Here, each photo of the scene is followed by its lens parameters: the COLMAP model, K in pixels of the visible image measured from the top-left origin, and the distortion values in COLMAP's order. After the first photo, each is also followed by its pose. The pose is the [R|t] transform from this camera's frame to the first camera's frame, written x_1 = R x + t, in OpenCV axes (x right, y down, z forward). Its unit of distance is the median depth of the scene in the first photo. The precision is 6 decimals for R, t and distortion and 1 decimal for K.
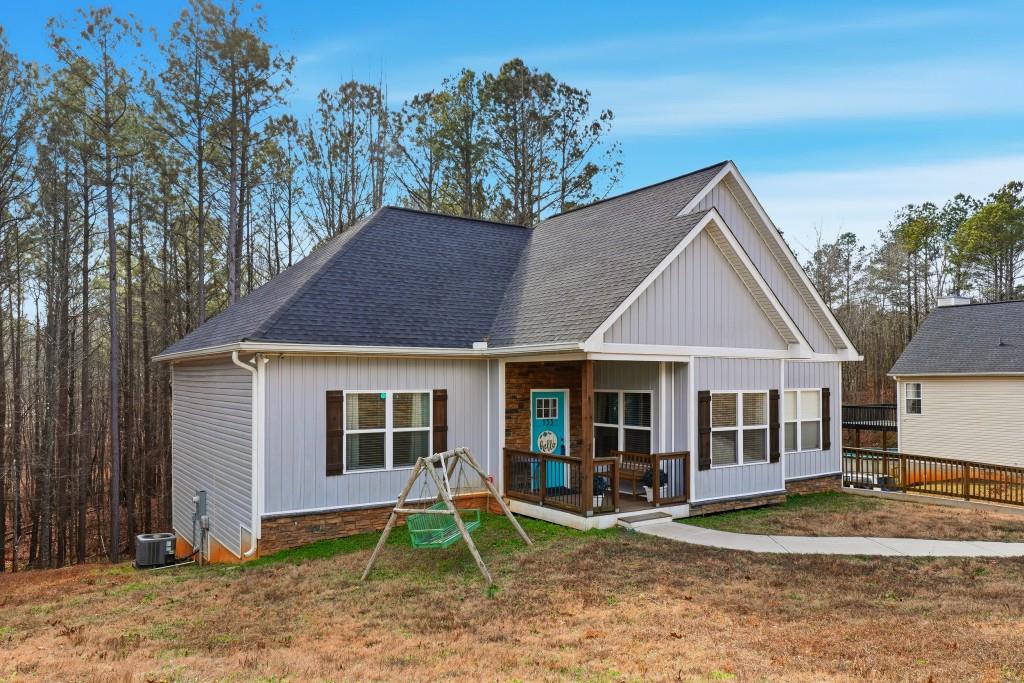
lens RADIAL K [[727.9, 0, 530.4], [0, 727.9, 373.1], [0, 0, 1]] dist [0.000084, -0.000364]
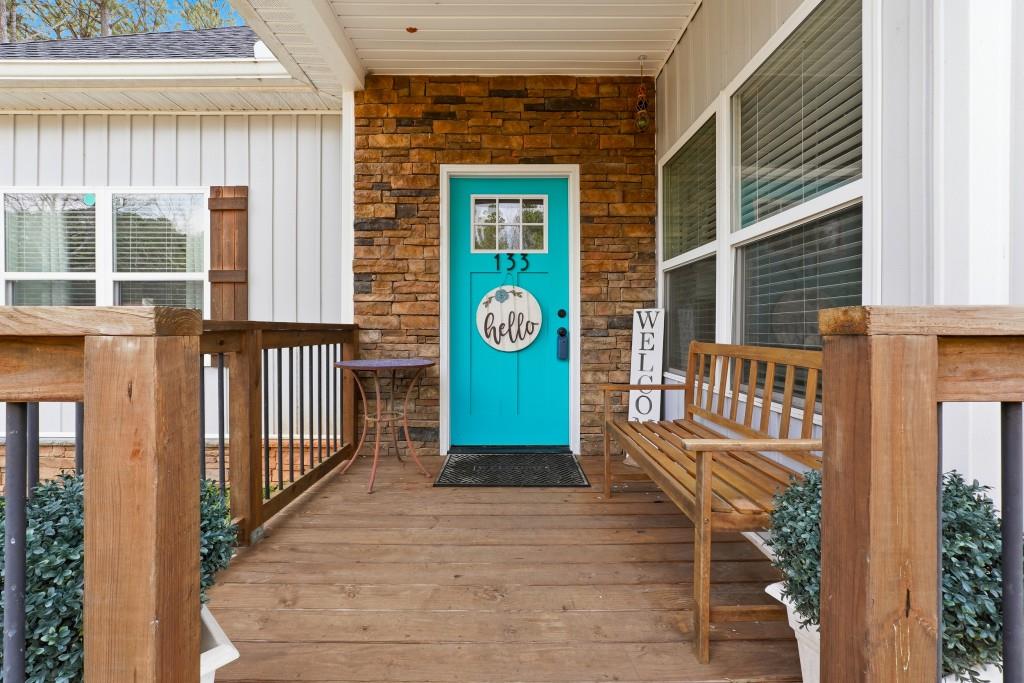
lens RADIAL K [[429.9, 0, 511.1], [0, 429.9, 331.9], [0, 0, 1]] dist [-0.018568, -0.000073]
pose [[0.816320, 0.003157, -0.577592, 0.153519], [0.006851, 0.999862, 0.015147, 0.103444], [0.577560, -0.016322, 0.816185, 0.868461]]
